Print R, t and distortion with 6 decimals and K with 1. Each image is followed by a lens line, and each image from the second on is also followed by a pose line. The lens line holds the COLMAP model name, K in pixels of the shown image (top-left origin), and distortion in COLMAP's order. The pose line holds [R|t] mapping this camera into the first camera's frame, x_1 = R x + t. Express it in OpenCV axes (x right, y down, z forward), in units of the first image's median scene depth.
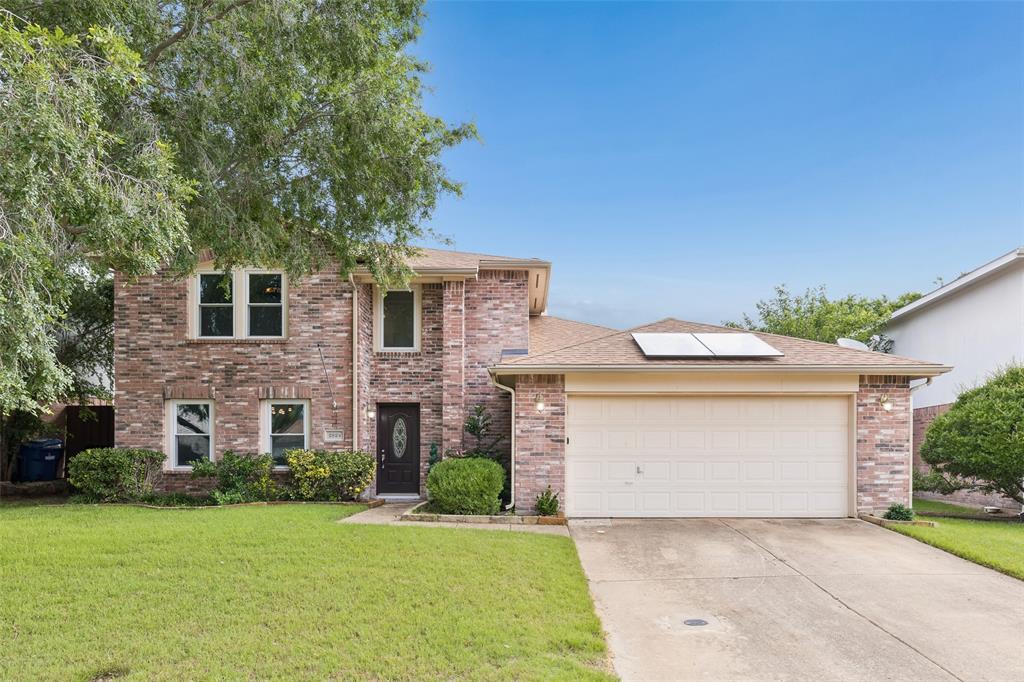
lens RADIAL K [[632.5, 0, 525.0], [0, 632.5, 443.4], [0, 0, 1]] dist [0.000446, -0.000027]
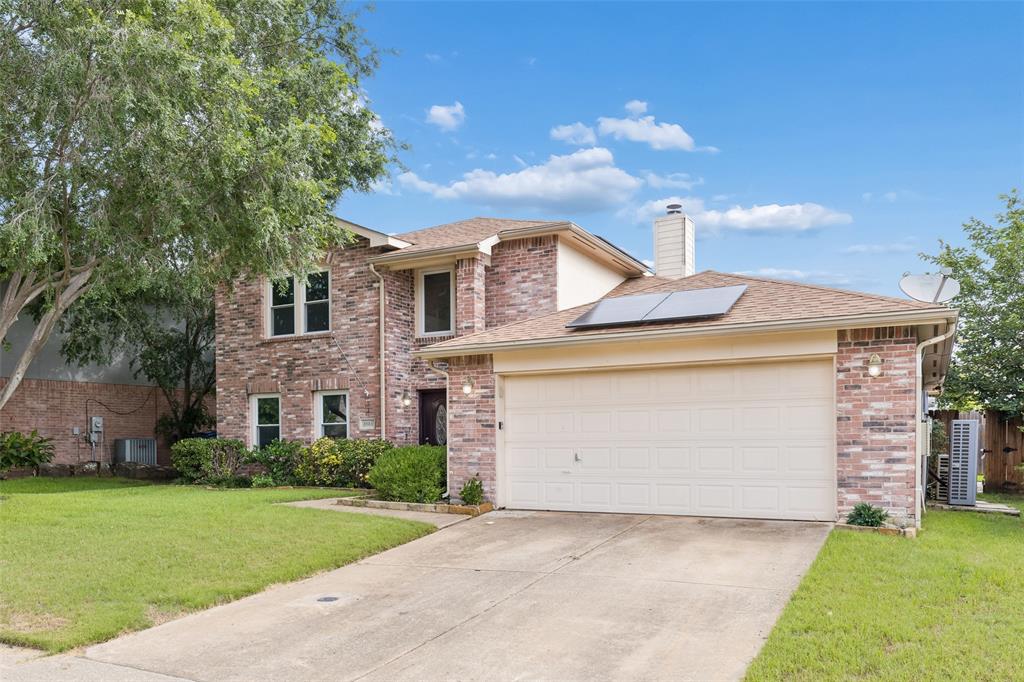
lens RADIAL K [[770.2, 0, 512.5], [0, 770.2, 437.4], [0, 0, 1]] dist [0.002329, -0.000760]
pose [[0.880821, -0.010026, -0.473343, 0.494605], [0.013890, 0.999893, 0.004669, 0.006820], [0.473245, -0.010687, 0.880866, 0.014590]]
